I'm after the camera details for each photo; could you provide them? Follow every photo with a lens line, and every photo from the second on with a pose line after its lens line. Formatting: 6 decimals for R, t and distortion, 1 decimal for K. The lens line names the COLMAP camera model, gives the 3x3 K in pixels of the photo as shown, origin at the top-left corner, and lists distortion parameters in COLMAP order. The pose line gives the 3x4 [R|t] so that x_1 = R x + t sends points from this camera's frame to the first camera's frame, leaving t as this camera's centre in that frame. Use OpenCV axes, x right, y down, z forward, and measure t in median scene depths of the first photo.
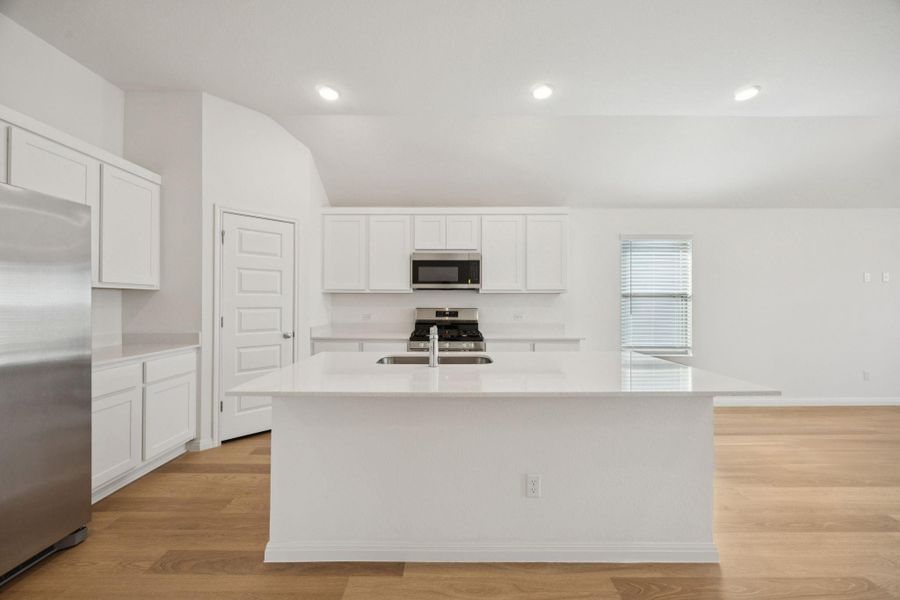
lens RADIAL K [[341.3, 0, 448.0], [0, 341.3, 302.0], [0, 0, 1]] dist [-0.002983, 0.000067]
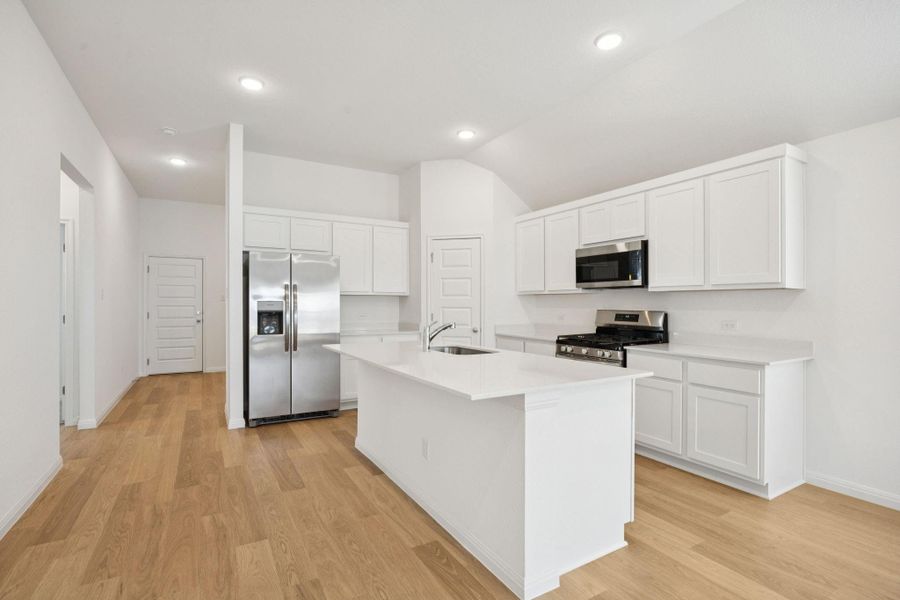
lens RADIAL K [[425.6, 0, 441.6], [0, 425.6, 303.4], [0, 0, 1]] dist [0.004175, -0.000810]
pose [[0.494963, 0.001290, -0.868913, 0.713914], [-0.000383, 0.999999, 0.001266, -0.000387], [0.868914, -0.000294, 0.494963, 0.119737]]
